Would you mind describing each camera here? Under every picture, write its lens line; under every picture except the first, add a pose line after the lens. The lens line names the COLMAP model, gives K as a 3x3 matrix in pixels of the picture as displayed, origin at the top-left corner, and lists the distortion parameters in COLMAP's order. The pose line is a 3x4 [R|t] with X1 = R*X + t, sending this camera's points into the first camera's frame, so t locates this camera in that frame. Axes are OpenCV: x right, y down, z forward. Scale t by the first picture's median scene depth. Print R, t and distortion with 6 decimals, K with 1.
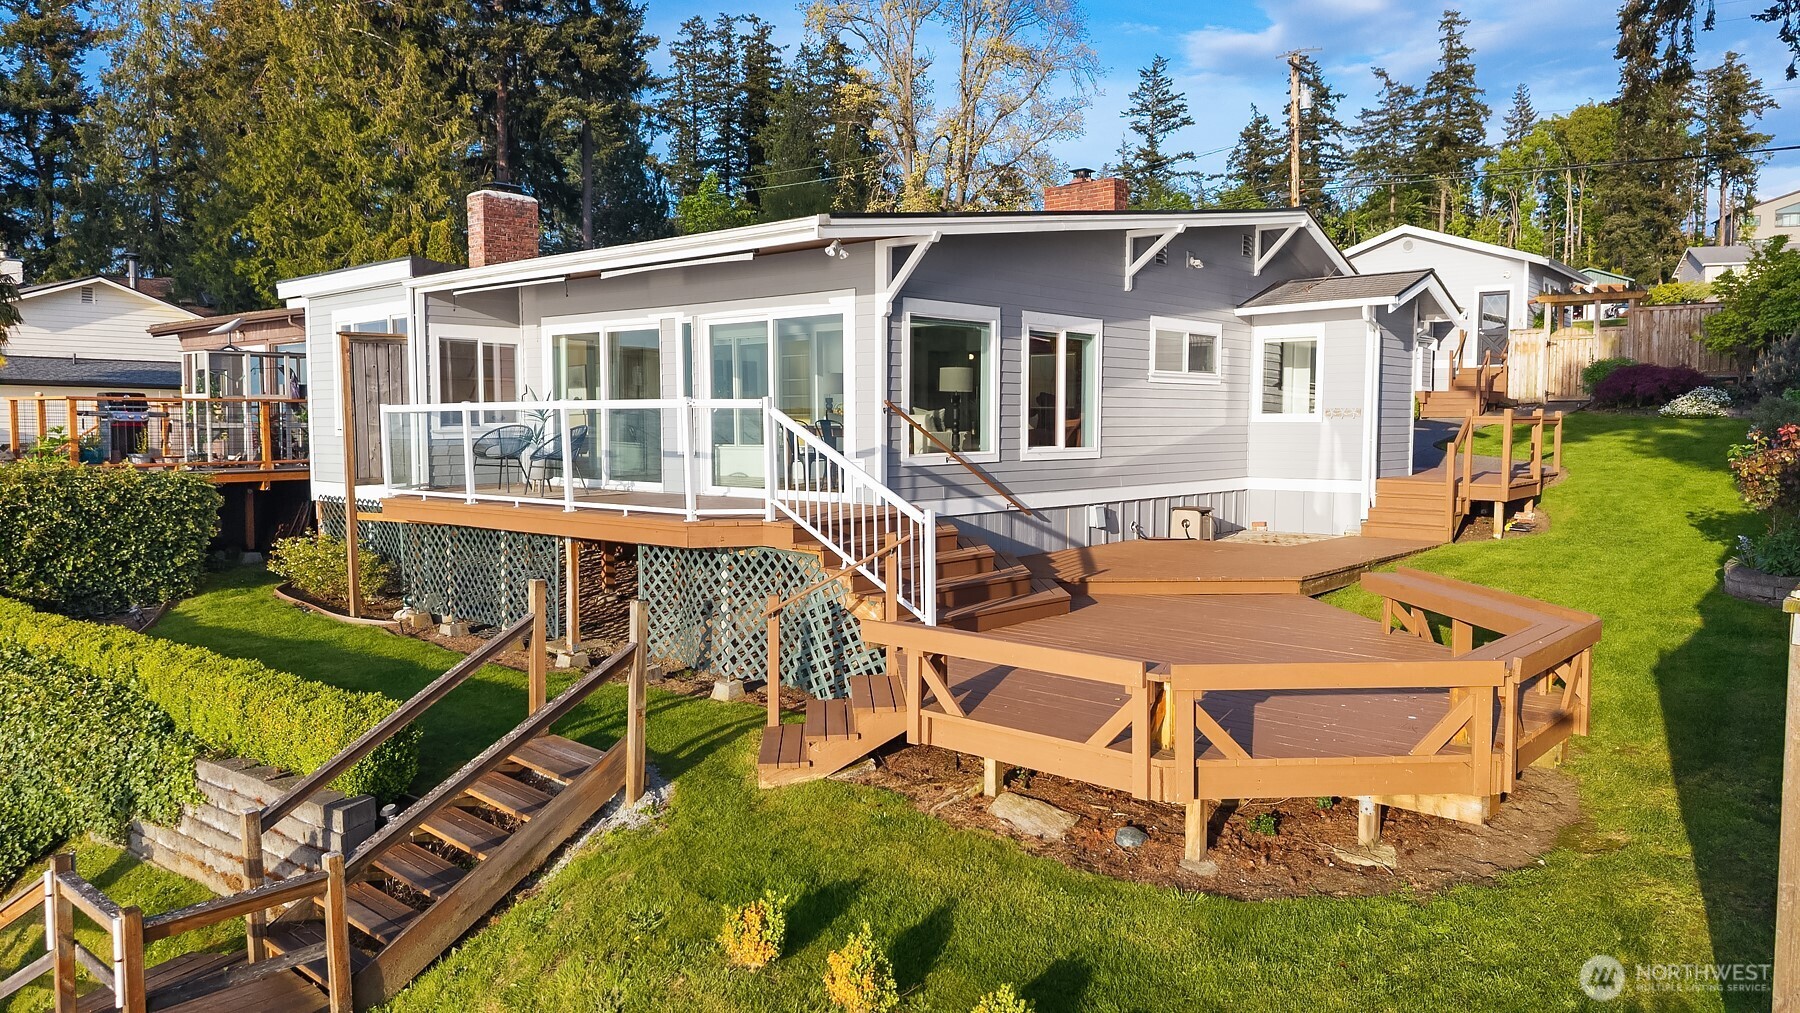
lens RADIAL K [[1200.2, 0, 906.9], [0, 1200.2, 501.8], [0, 0, 1]] dist [0.007078, -0.005521]
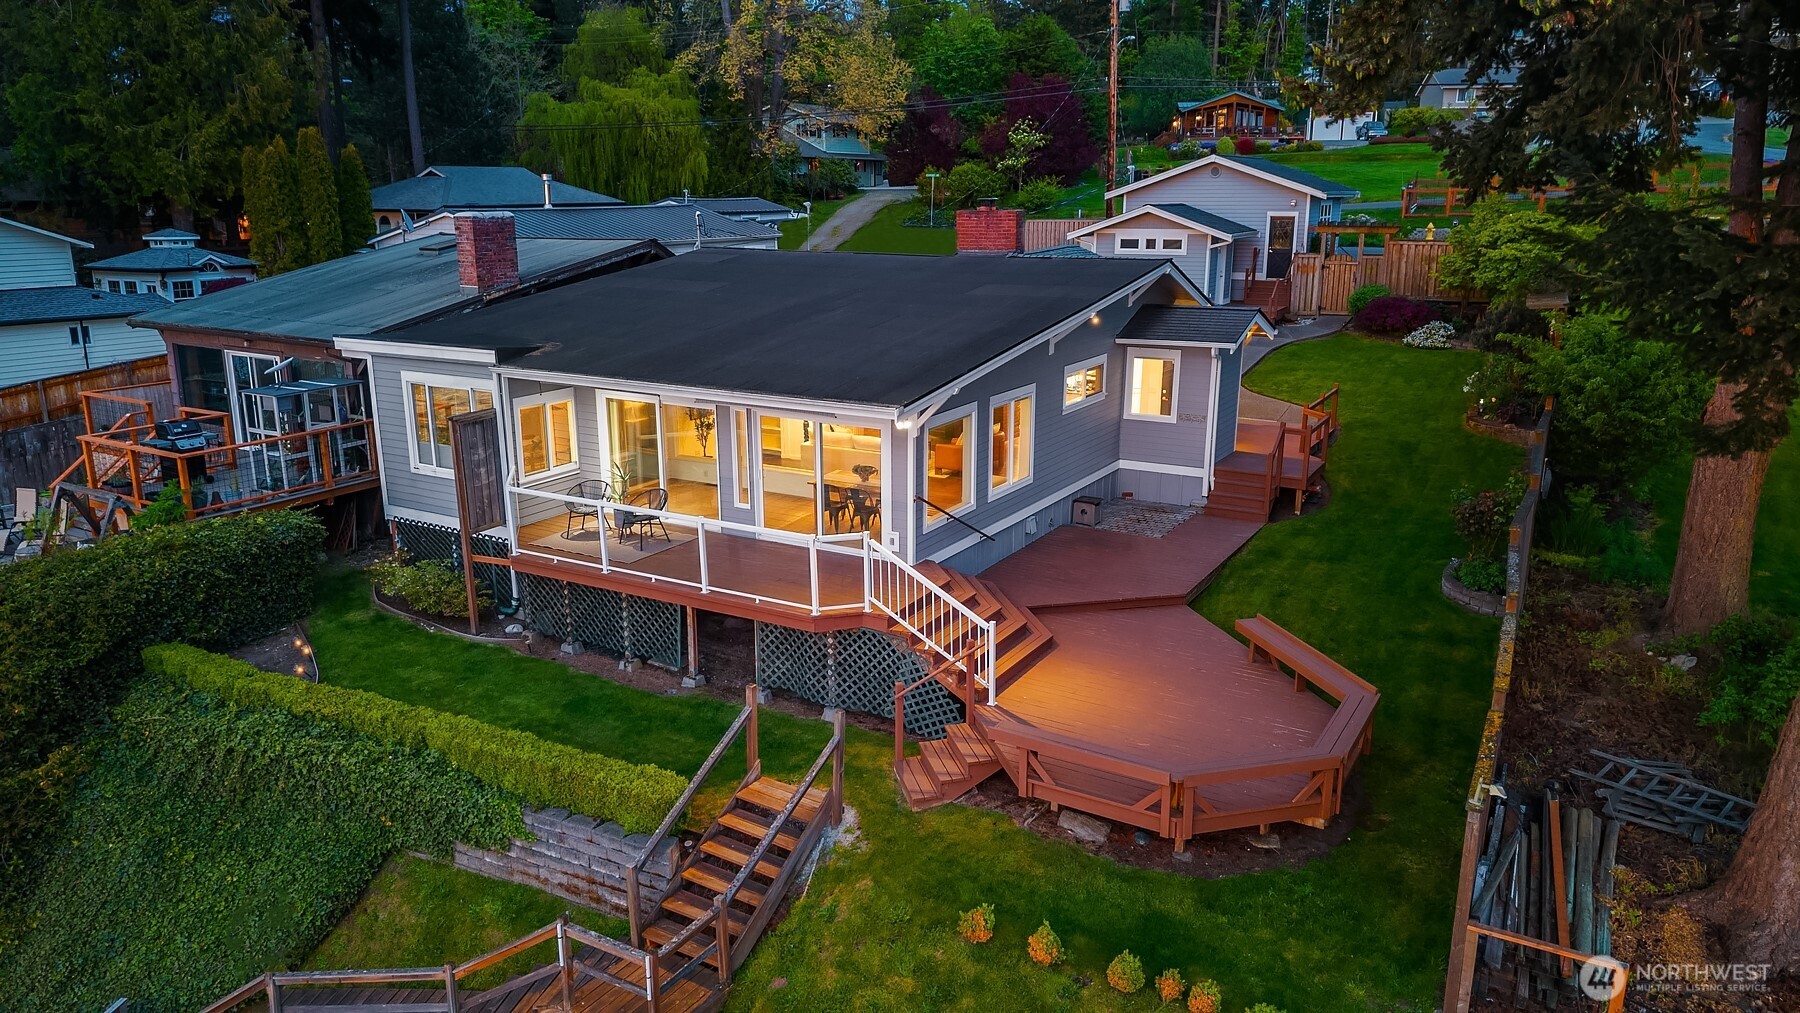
lens RADIAL K [[1200.2, 0, 906.9], [0, 1200.2, 501.8], [0, 0, 1]] dist [0.007078, -0.005521]
pose [[0.982945, -0.047466, 0.177671, -0.121312], [0.013051, 0.981686, 0.190059, -0.149671], [-0.183438, -0.184499, 0.965562, -0.159413]]
